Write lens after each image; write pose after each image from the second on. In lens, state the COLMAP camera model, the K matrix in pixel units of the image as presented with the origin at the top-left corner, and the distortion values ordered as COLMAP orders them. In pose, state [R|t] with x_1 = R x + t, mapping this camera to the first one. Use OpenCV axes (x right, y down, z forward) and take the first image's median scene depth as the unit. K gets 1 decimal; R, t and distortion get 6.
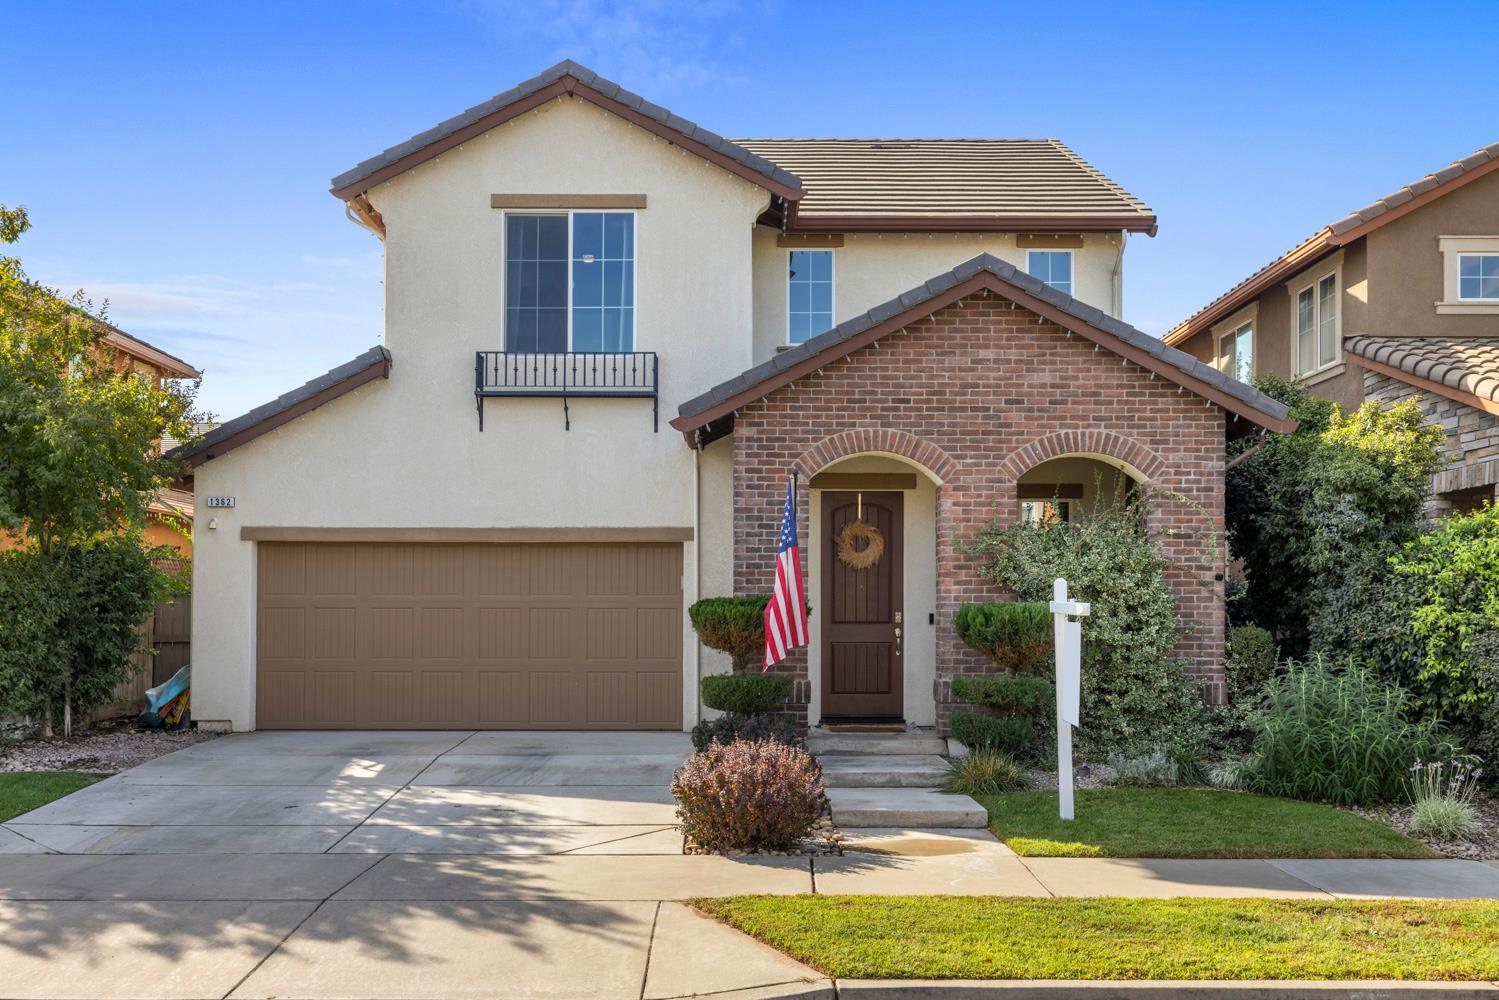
lens RADIAL K [[1471.5, 0, 718.7], [0, 1471.5, 598.2], [0, 0, 1]] dist [-0.002565, 0.000000]
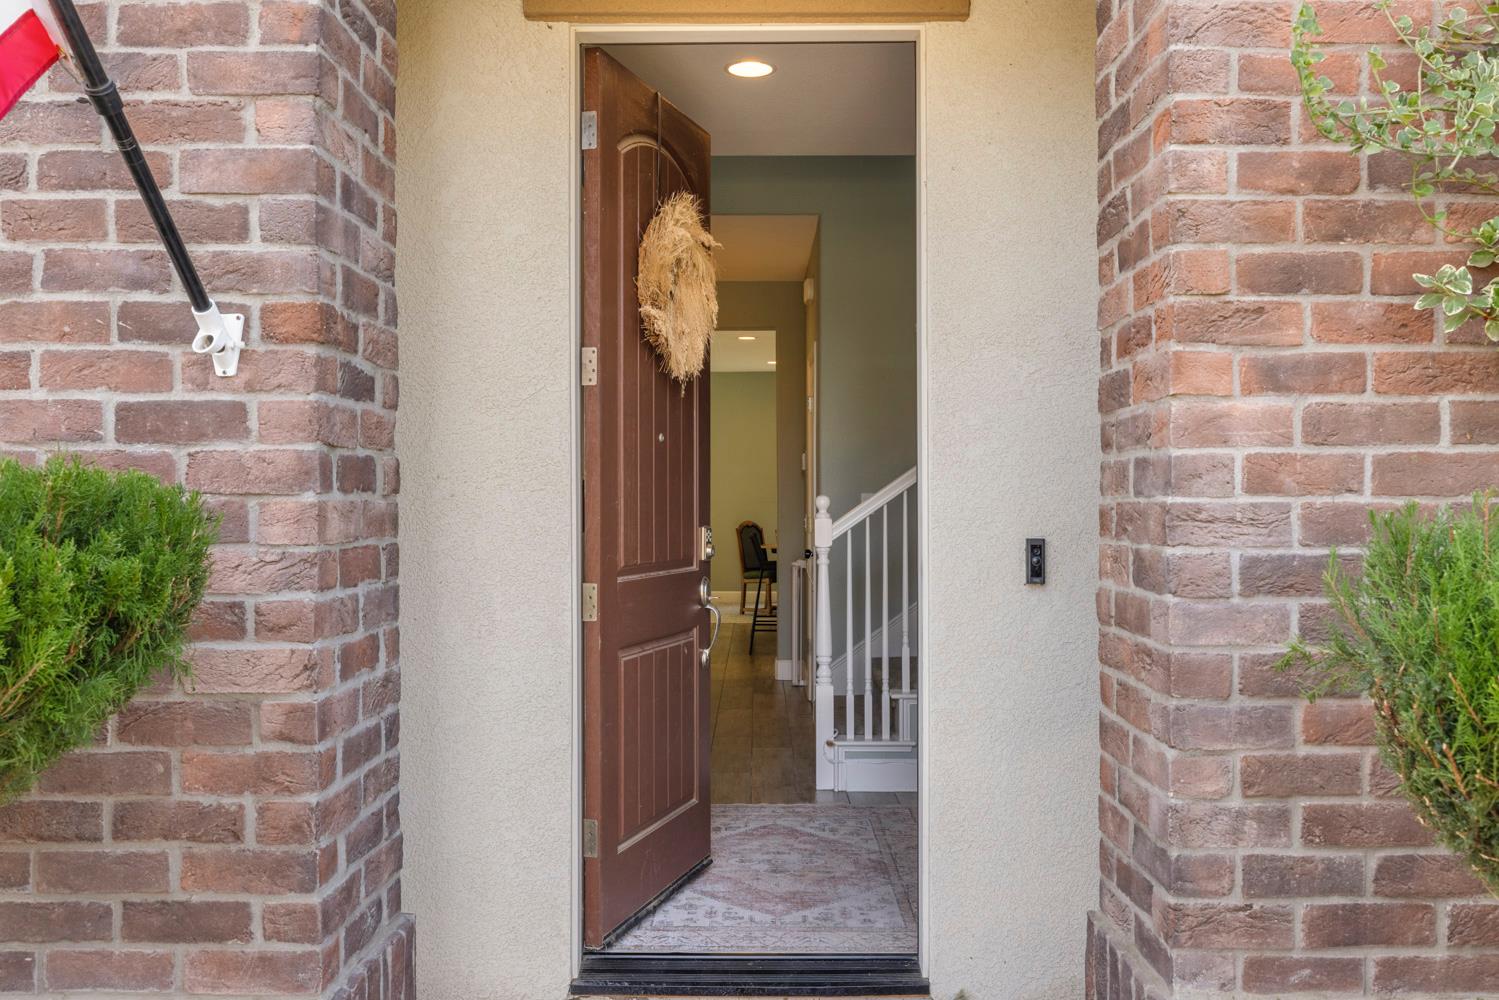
lens RADIAL K [[1353.4, 0, 751.3], [0, 1353.4, 495.7], [0, 0, 1]] dist [0.003593, 0.000841]
pose [[0.999935, -0.004694, 0.010359, 0.105186], [0.004546, 0.999888, 0.014252, 0.000109], [-0.010424, -0.014204, 0.999845, 0.854200]]
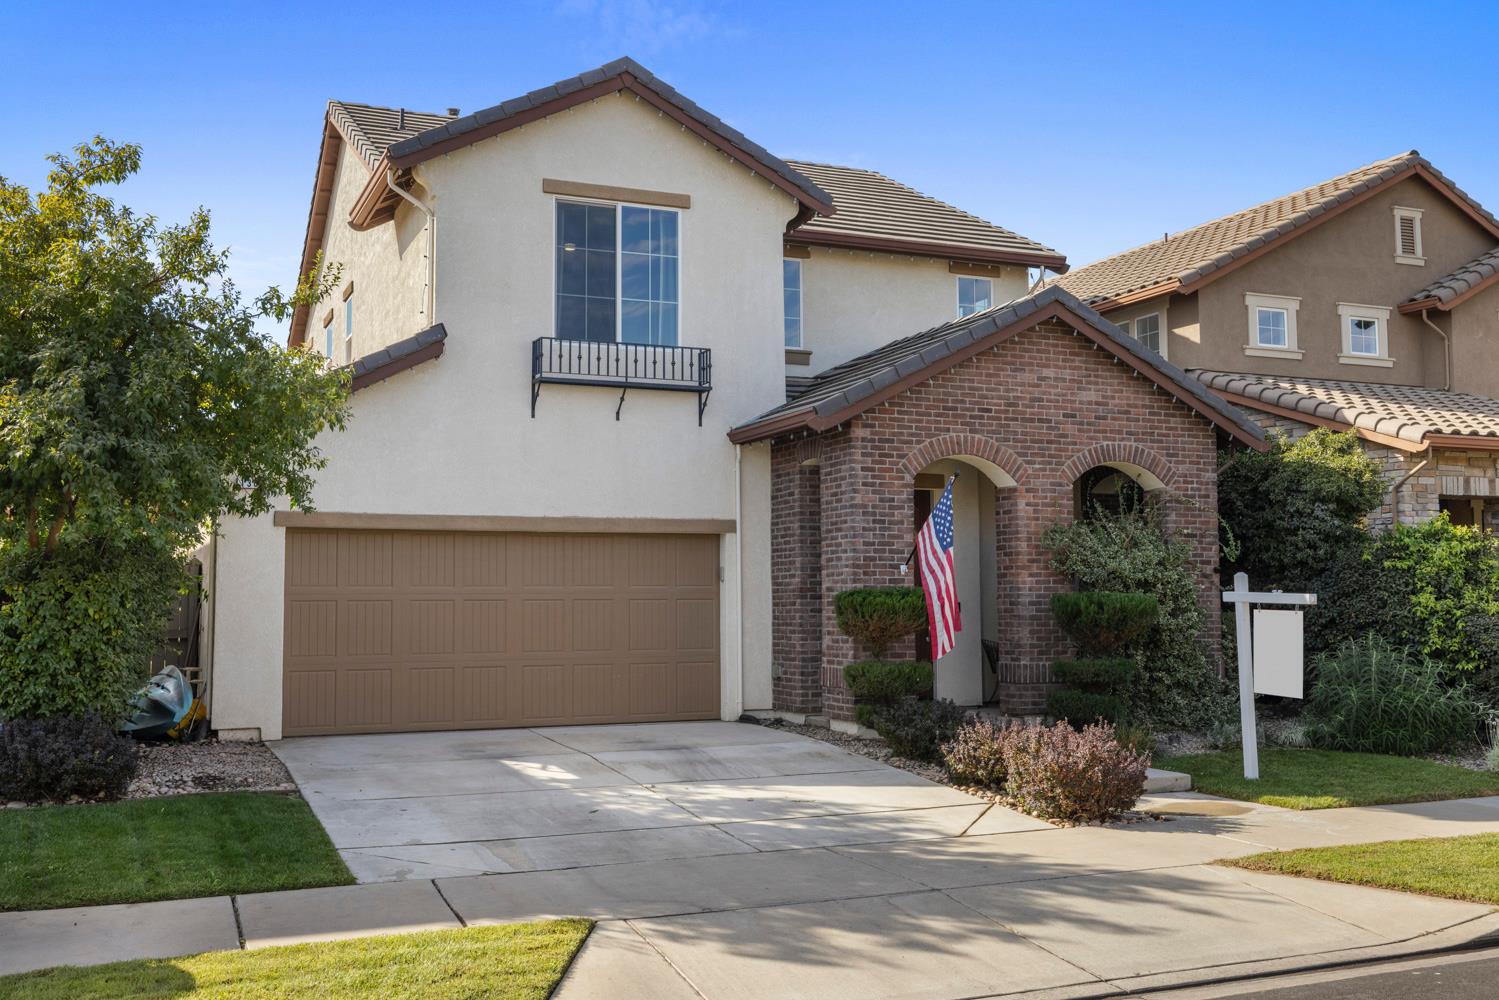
lens RADIAL K [[1471.5, 0, 738.3], [0, 1471.5, 489.2], [0, 0, 1]] dist [-0.002565, 0.000000]
pose [[0.913618, 0.024026, 0.405864, -0.493562], [0.001698, 0.998018, -0.062902, -0.005421], [-0.406571, 0.058157, 0.911766, 0.069354]]
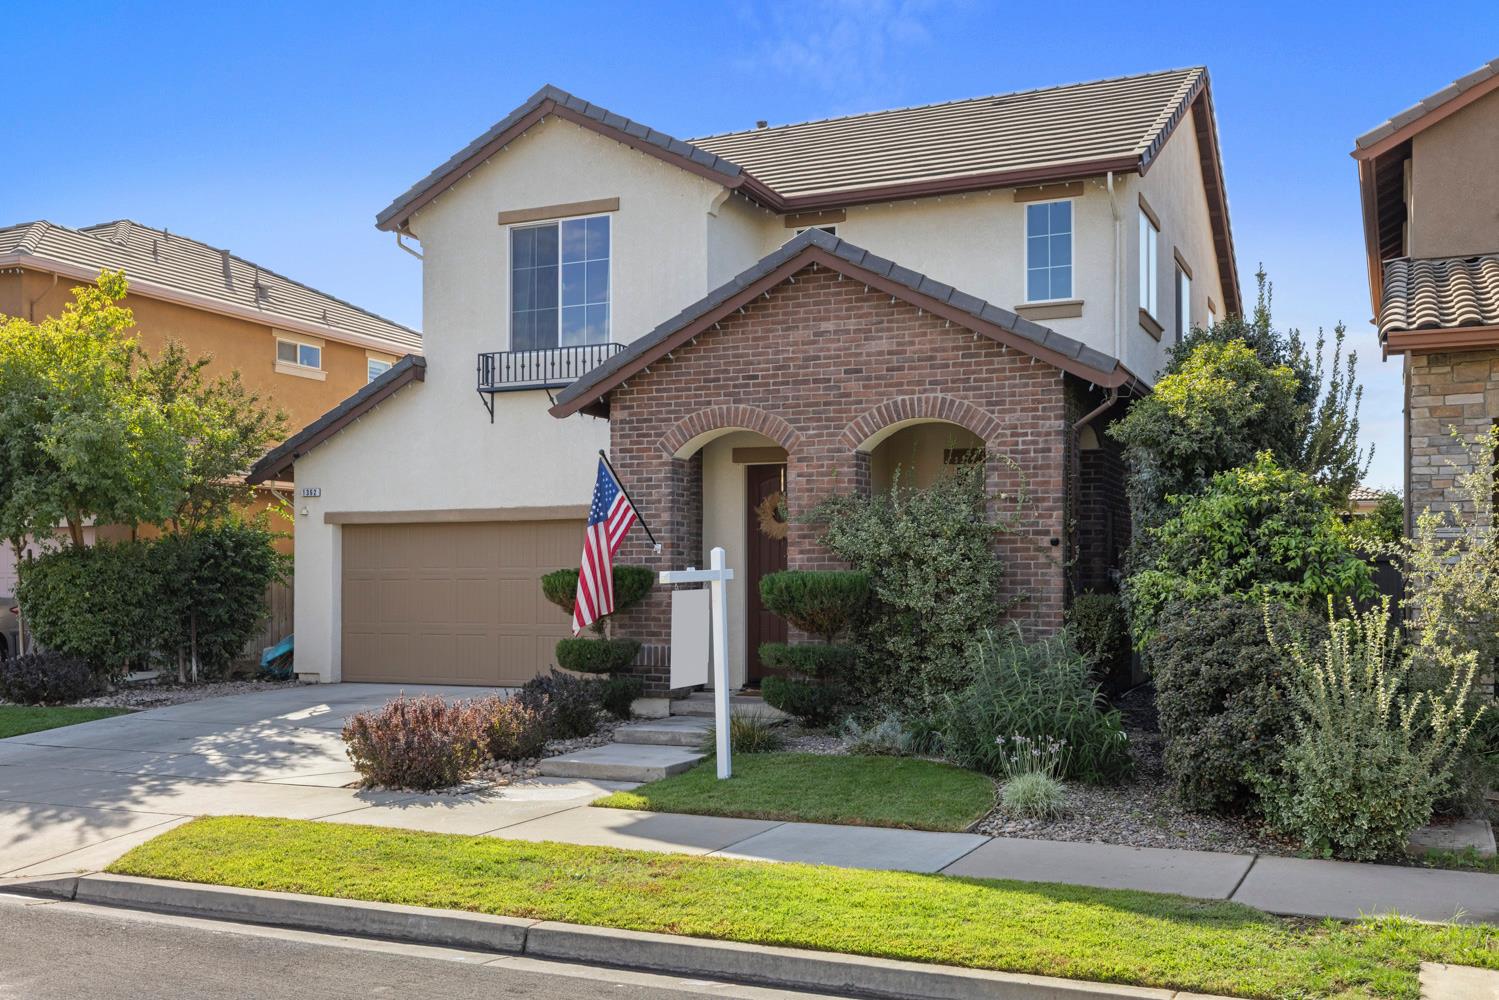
lens RADIAL K [[1471.5, 0, 703.7], [0, 1471.5, 591.2], [0, 0, 1]] dist [-0.002565, 0.000000]
pose [[0.908412, -0.002278, -0.418071, 0.528282], [0.008858, 0.999866, 0.013800, 0.002313], [0.417983, -0.016240, 0.908310, 0.039404]]
